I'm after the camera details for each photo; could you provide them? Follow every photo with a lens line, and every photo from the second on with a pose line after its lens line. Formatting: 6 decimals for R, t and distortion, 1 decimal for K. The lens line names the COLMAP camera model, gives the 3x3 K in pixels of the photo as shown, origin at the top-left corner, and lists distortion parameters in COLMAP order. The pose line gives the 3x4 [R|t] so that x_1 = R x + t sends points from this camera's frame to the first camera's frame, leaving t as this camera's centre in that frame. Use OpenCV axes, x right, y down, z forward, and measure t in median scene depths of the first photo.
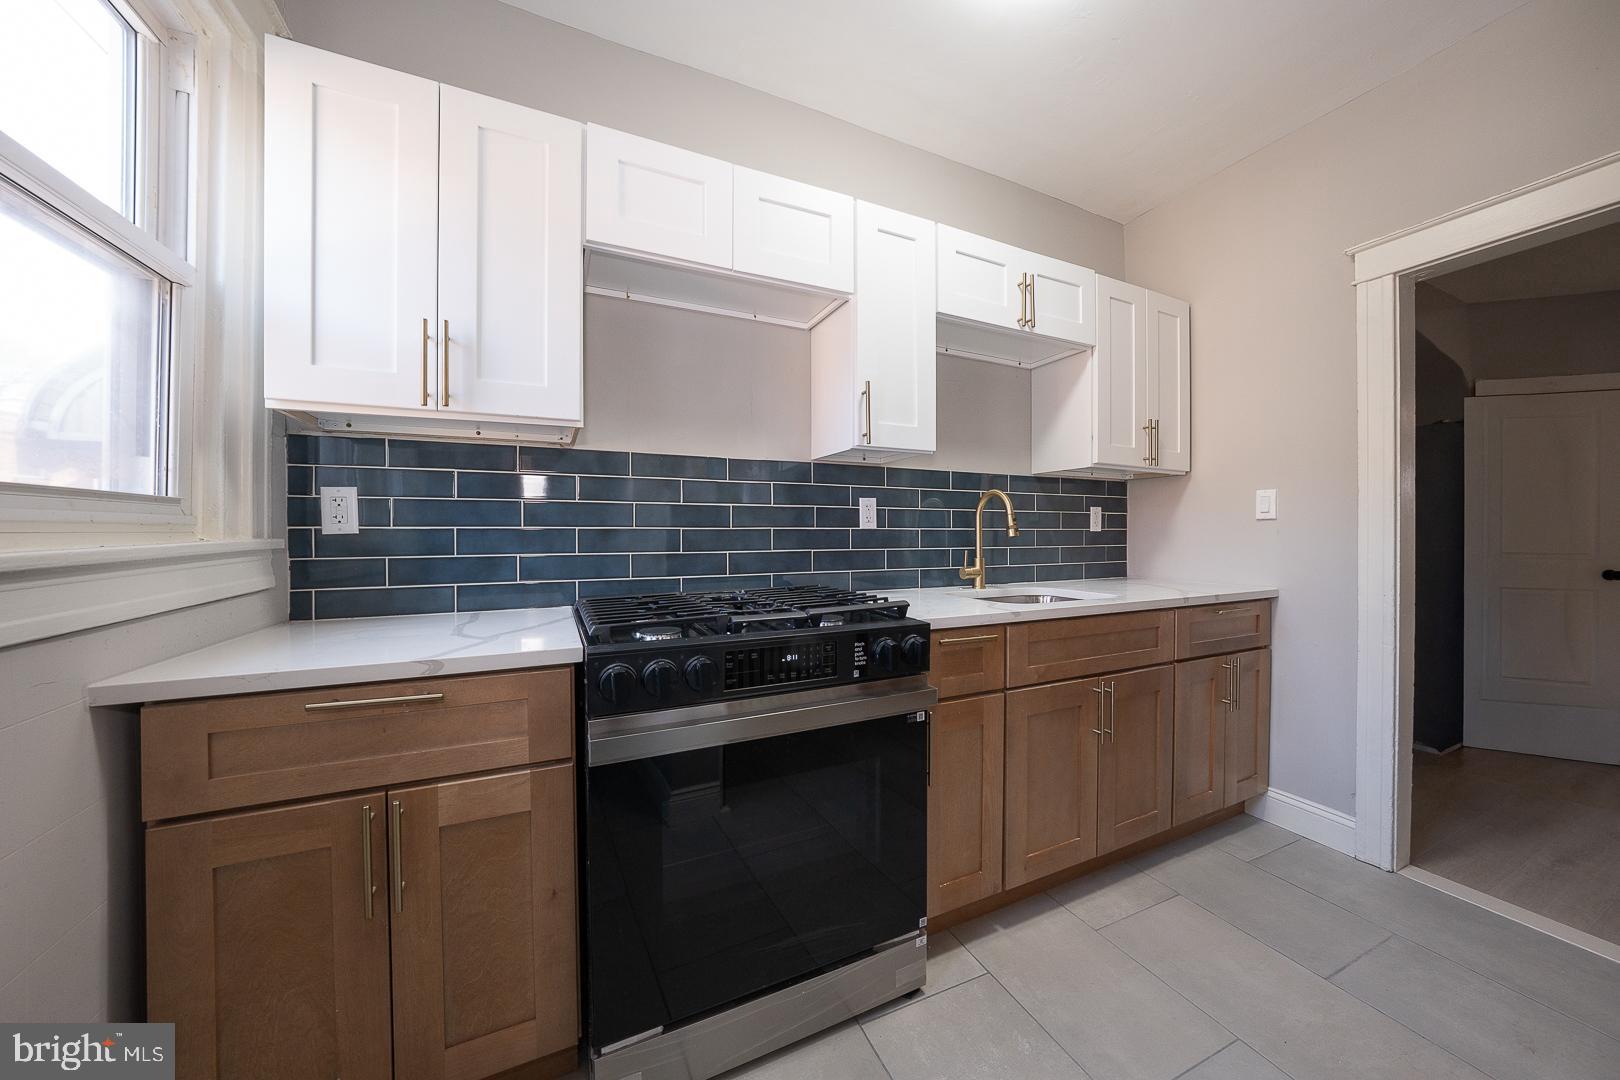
lens RADIAL K [[562.3, 0, 809.8], [0, 562.3, 528.7], [0, 0, 1]] dist [-0.014383, 0.001884]
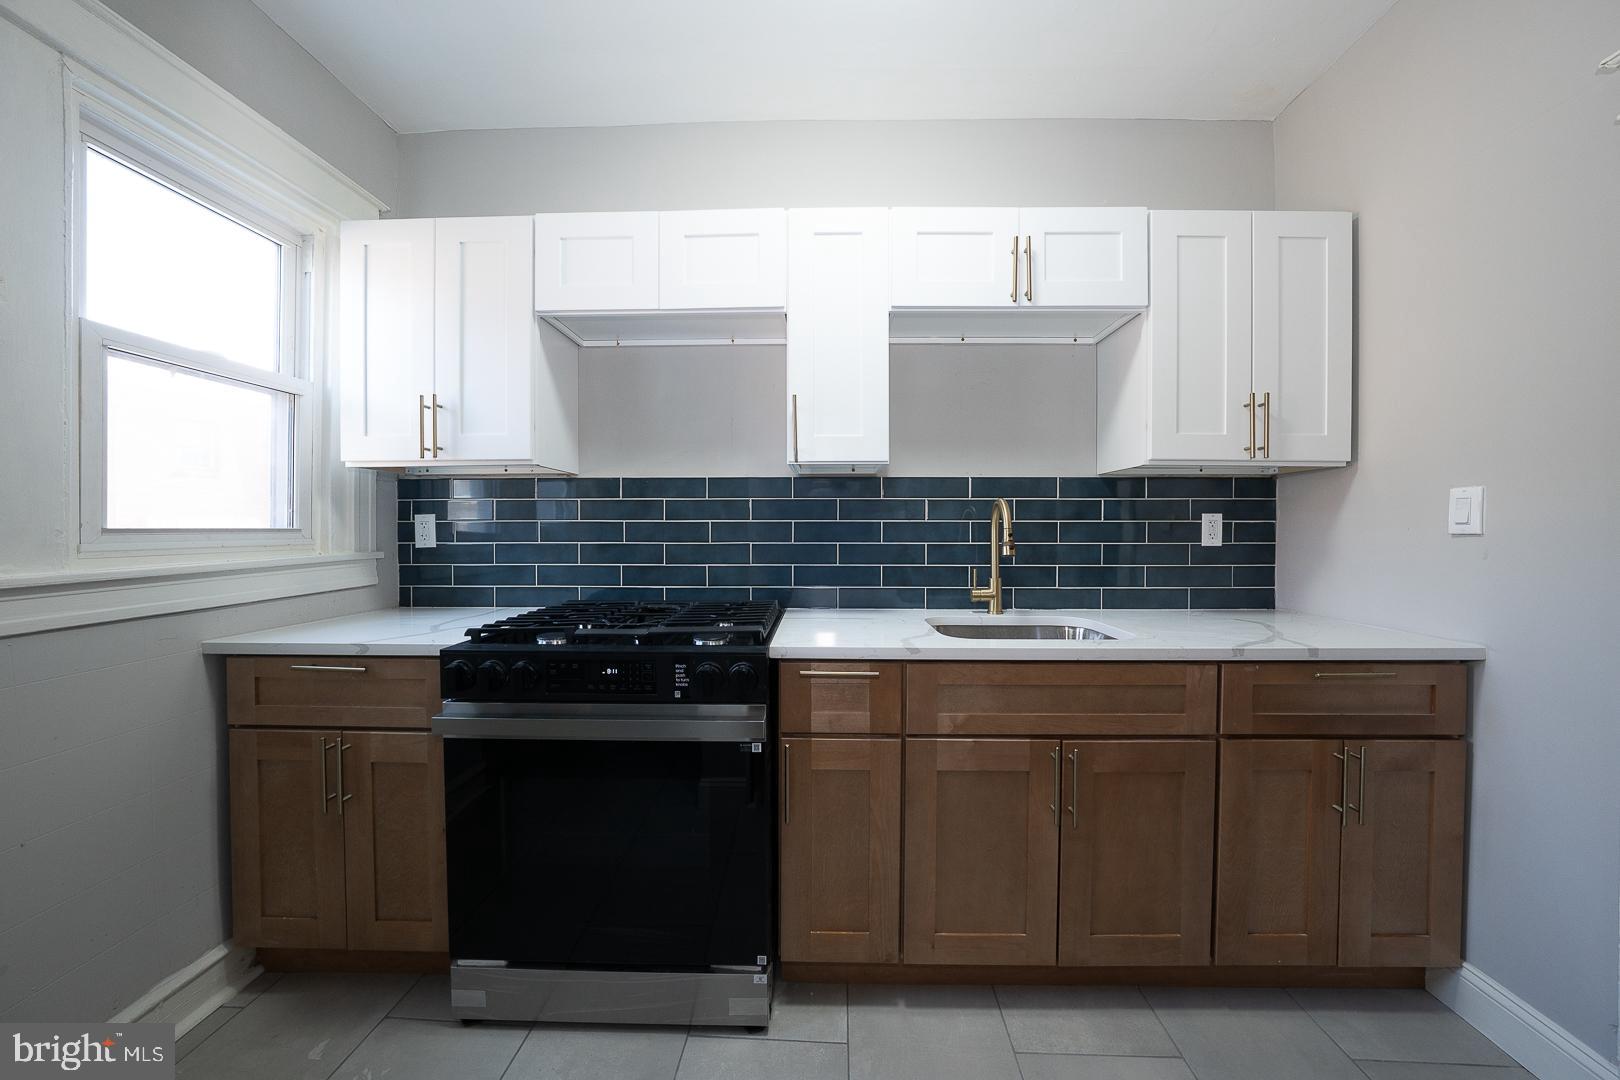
lens RADIAL K [[562.3, 0, 818.6], [0, 562.3, 528.3], [0, 0, 1]] dist [-0.014383, 0.001884]
pose [[0.891120, 0.000452, -0.453768, 0.585855], [0.002913, 0.999973, 0.006716, -0.038998], [0.453759, -0.007306, 0.891094, 0.153056]]
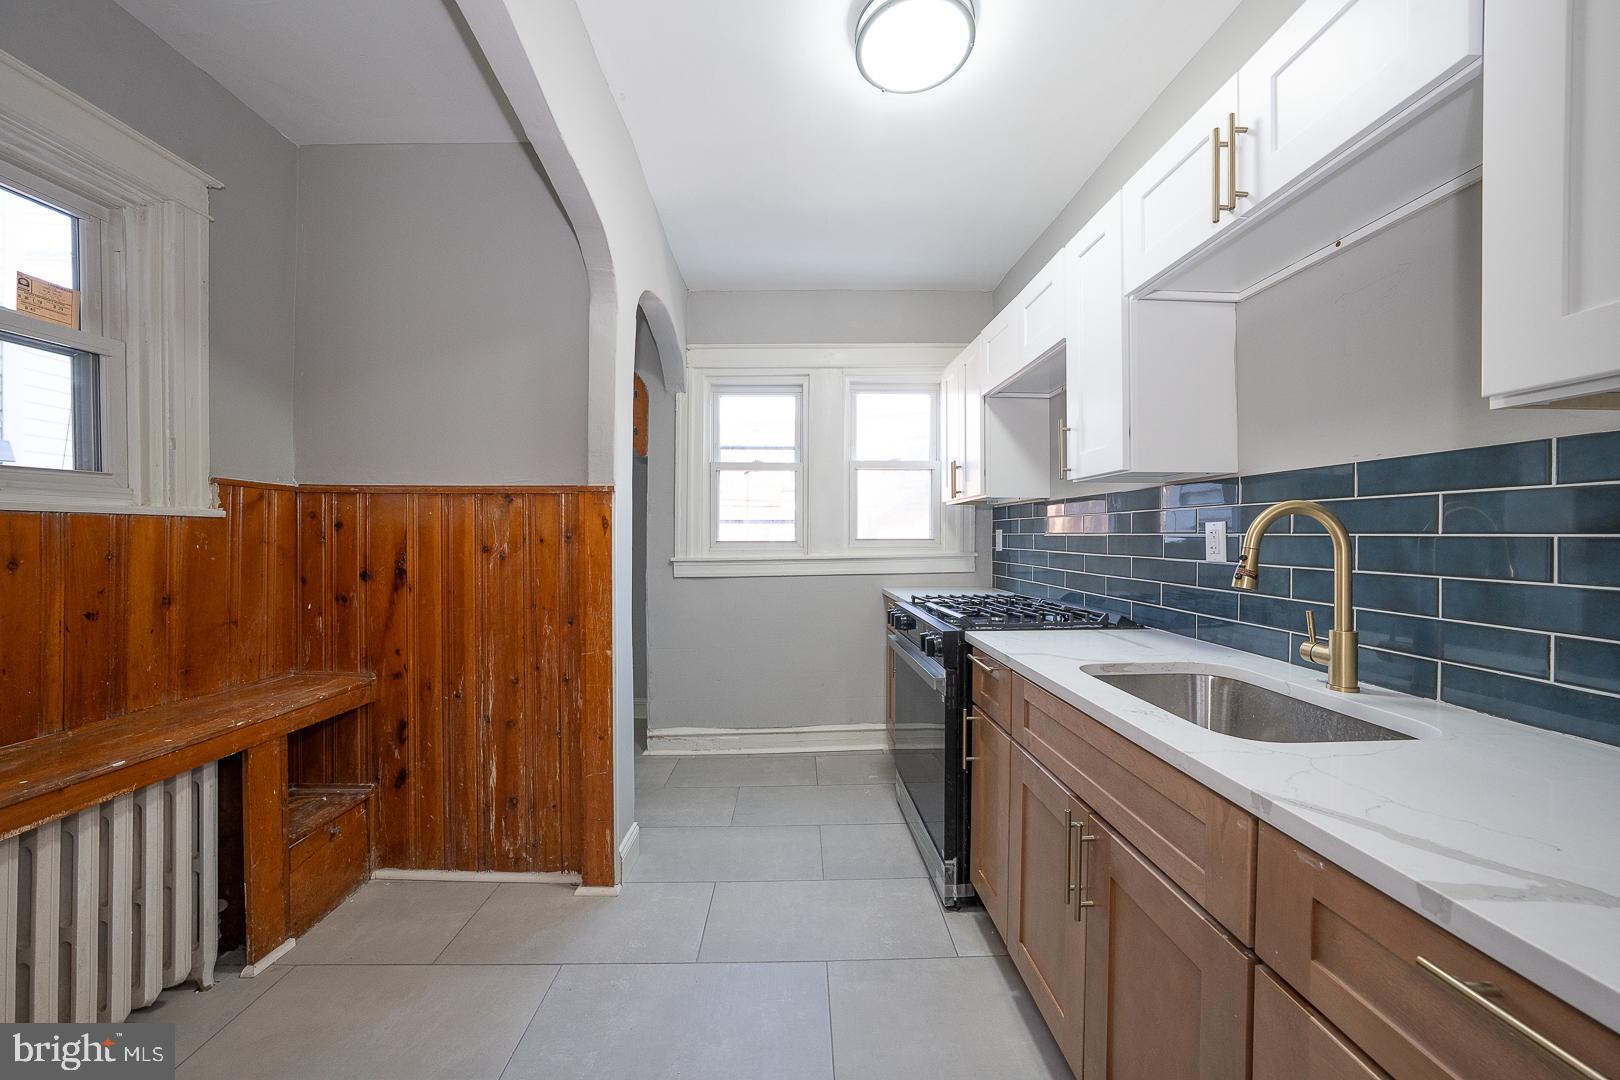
lens RADIAL K [[562.3, 0, 807.3], [0, 562.3, 536.6], [0, 0, 1]] dist [-0.014383, 0.001884]
pose [[-0.396200, -0.003010, -0.918159, 1.250769], [-0.009181, 0.999958, 0.000683, -0.037553], [0.918118, 0.008700, -0.396211, 0.982694]]
